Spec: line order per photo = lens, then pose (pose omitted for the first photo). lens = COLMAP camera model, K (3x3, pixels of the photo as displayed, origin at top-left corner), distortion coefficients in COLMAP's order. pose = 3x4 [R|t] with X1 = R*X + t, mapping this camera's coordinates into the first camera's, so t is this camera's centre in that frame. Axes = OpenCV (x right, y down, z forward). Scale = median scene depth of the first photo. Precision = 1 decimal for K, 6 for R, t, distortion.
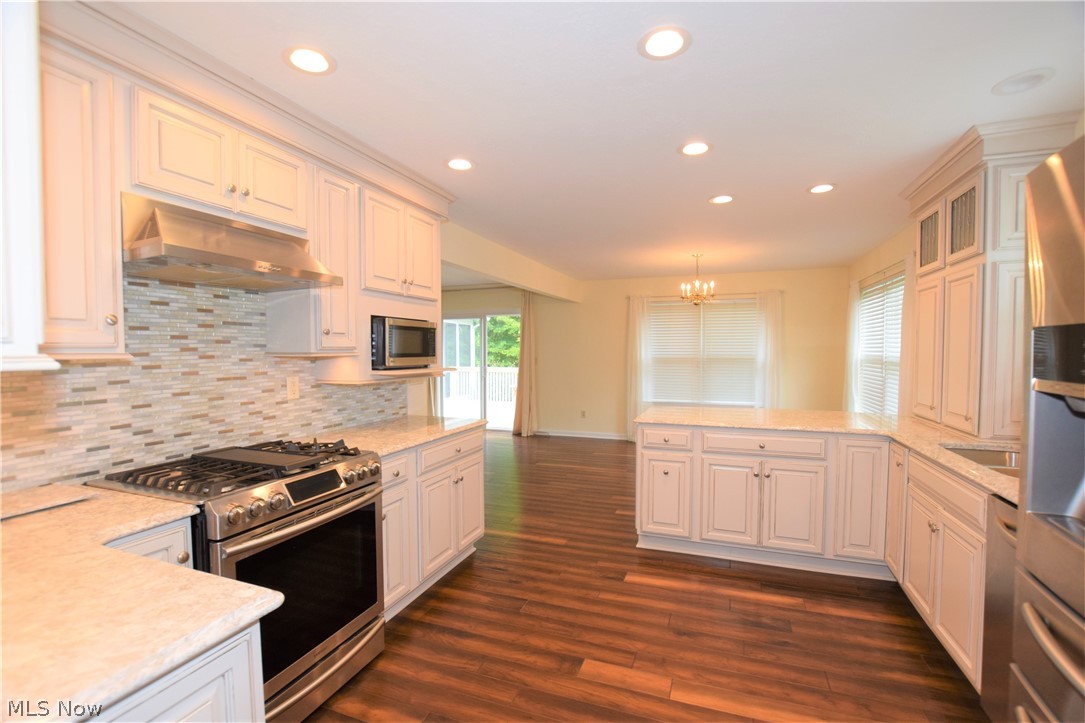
lens RADIAL K [[479.8, 0, 537.5], [0, 479.8, 368.6], [0, 0, 1]] dist [-0.032391, 0.004439]
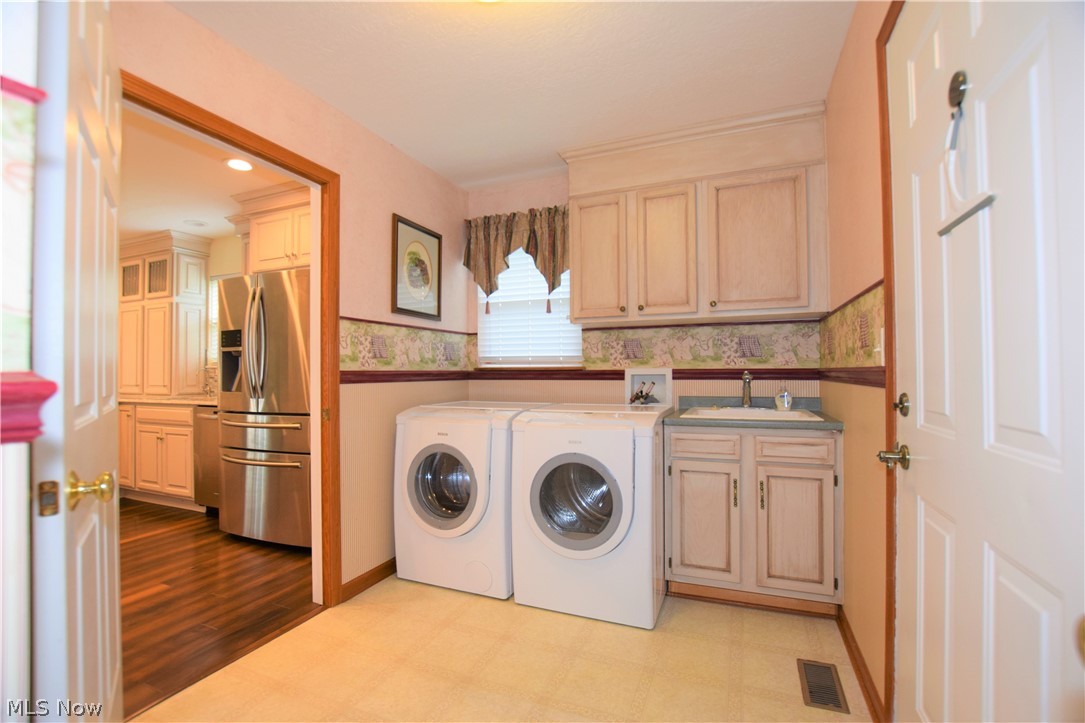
lens RADIAL K [[479.8, 0, 544.5], [0, 479.8, 361.4], [0, 0, 1]] dist [-0.032391, 0.004439]
pose [[0.013499, 0.010551, 0.999853, -0.403461], [0.043405, 0.998996, -0.011128, 0.043280], [-0.998966, 0.043548, 0.013028, -0.225127]]
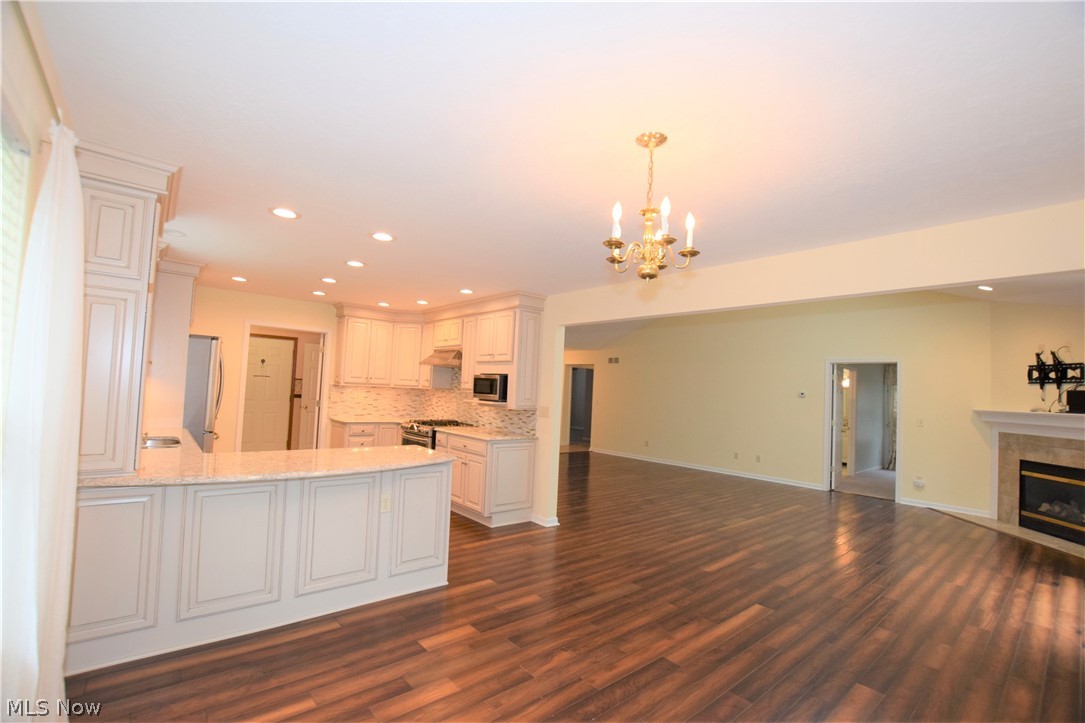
lens RADIAL K [[479.8, 0, 545.1], [0, 479.8, 369.5], [0, 0, 1]] dist [-0.032391, 0.004439]
pose [[-0.470890, -0.052480, -0.880629, 0.693103], [-0.074952, 0.997000, -0.019337, -0.055815], [0.879002, 0.056899, -0.473411, 1.128910]]
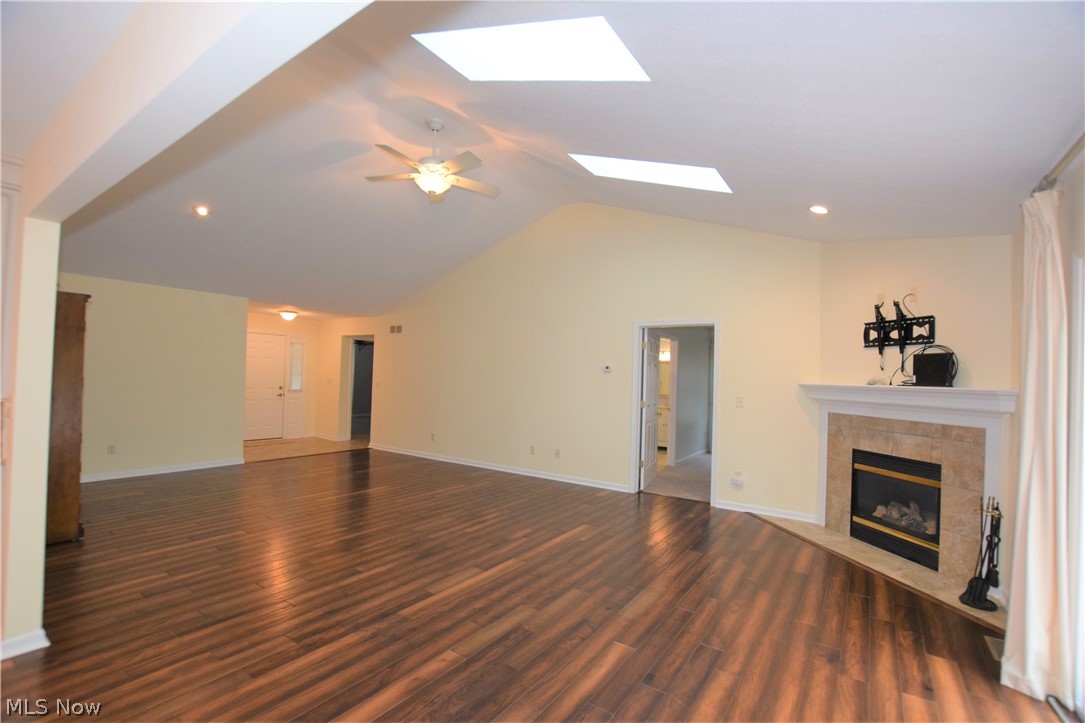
lens RADIAL K [[479.8, 0, 543.0], [0, 479.8, 369.9], [0, 0, 1]] dist [-0.032391, 0.004439]
pose [[-0.230620, -0.012792, -0.972960, 0.144509], [-0.062438, 0.998047, 0.001678, -0.056060], [0.971038, 0.061137, -0.230969, 1.254994]]
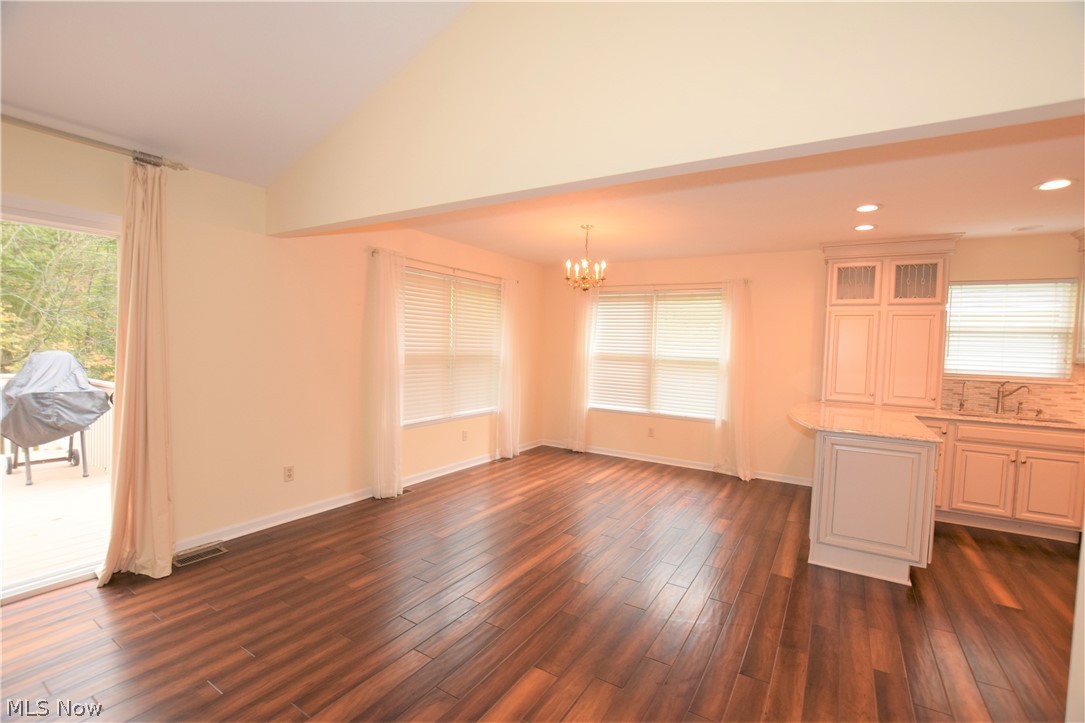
lens RADIAL K [[479.8, 0, 541.8], [0, 479.8, 363.5], [0, 0, 1]] dist [-0.032391, 0.004439]
pose [[0.191105, -0.027561, 0.981182, -0.454996], [0.005861, 0.999620, 0.026938, -0.037843], [-0.981552, 0.000603, 0.191194, 0.943013]]
